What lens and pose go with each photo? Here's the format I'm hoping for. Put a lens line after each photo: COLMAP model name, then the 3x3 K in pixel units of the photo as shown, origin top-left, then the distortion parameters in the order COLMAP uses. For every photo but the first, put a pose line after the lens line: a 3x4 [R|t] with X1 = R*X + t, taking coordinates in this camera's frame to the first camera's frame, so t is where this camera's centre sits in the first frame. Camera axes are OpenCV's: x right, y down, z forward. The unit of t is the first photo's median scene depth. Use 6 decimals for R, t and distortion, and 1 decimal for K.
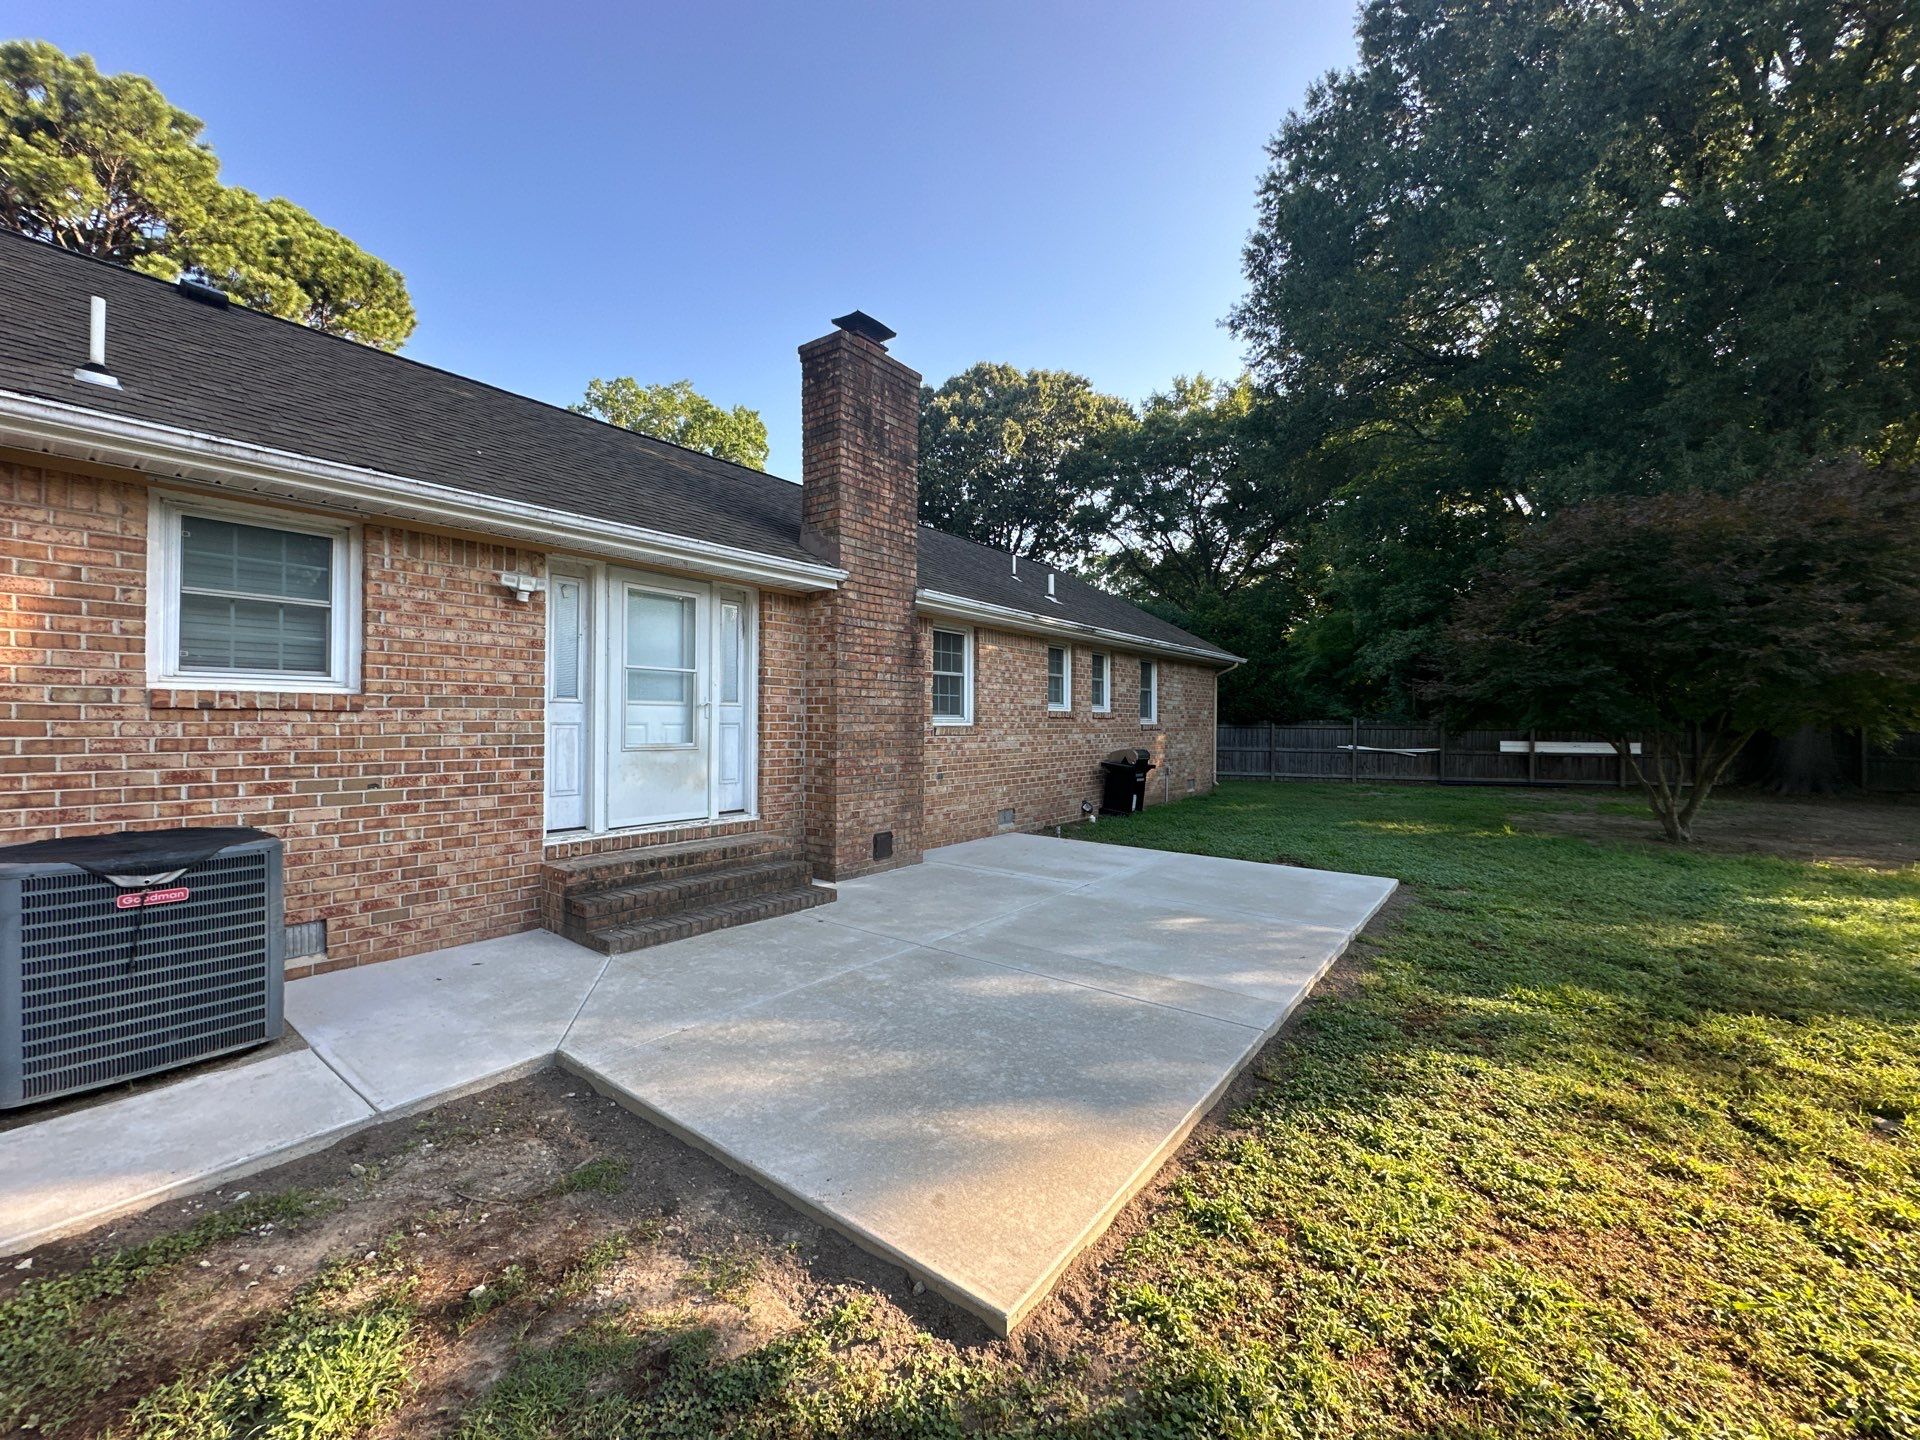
lens RADIAL K [[770.1, 0, 960.6], [0, 770.1, 719.4], [0, 0, 1]] dist [-0.001873, 0.000756]
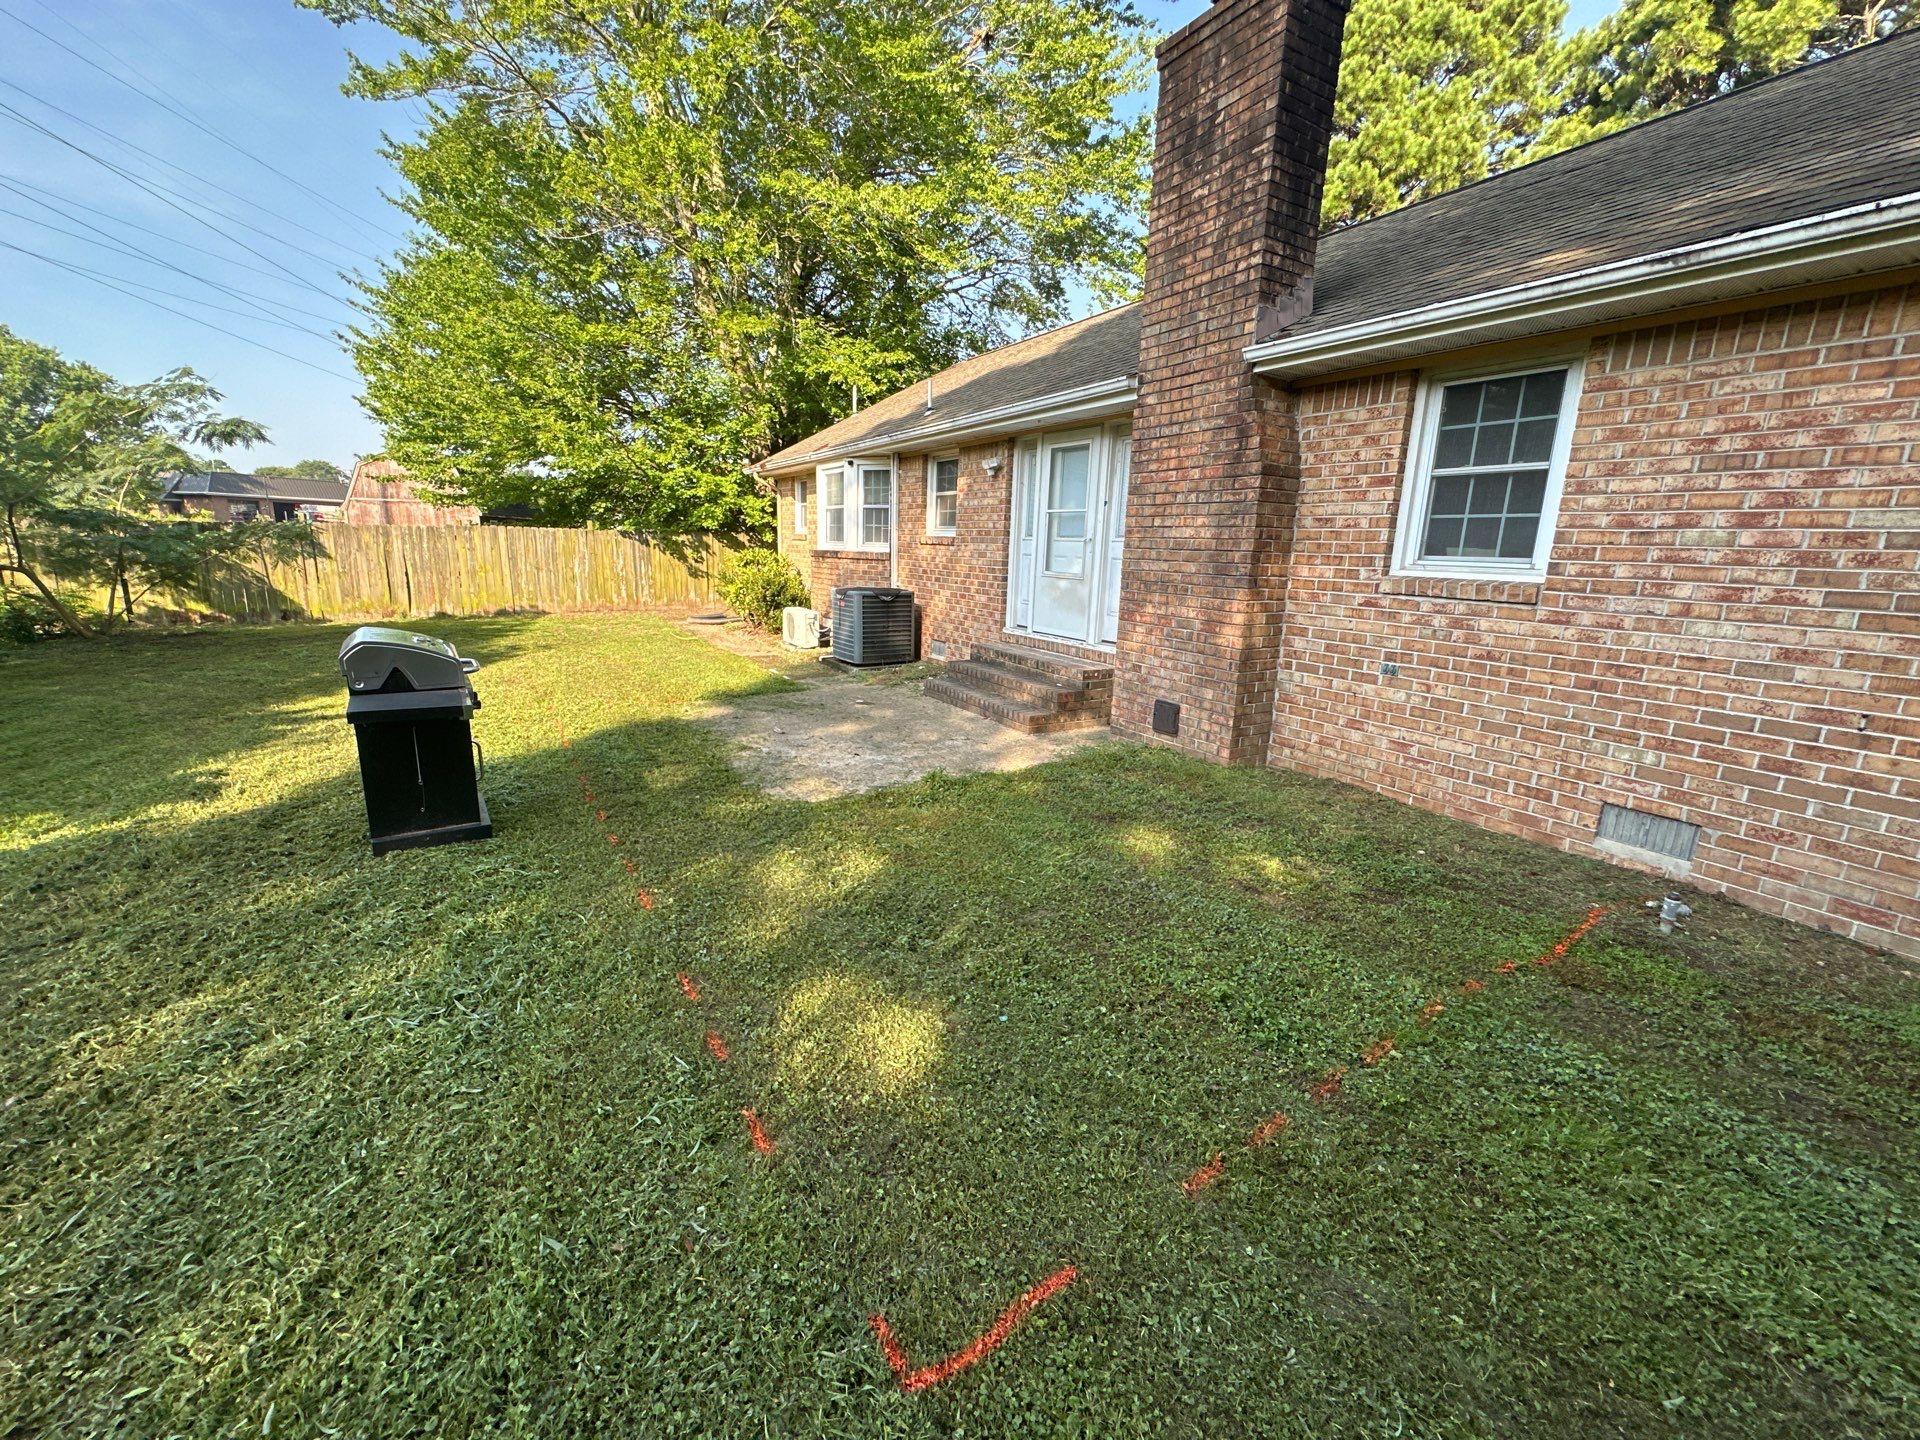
lens RADIAL K [[770.1, 0, 960.6], [0, 770.1, 719.4], [0, 0, 1]] dist [-0.001873, 0.000756]
pose [[-0.376154, 0.182665, -0.908373, 0.687985], [-0.037828, 0.976530, 0.212035, 0.004221], [0.925785, 0.114119, -0.360416, 1.065816]]
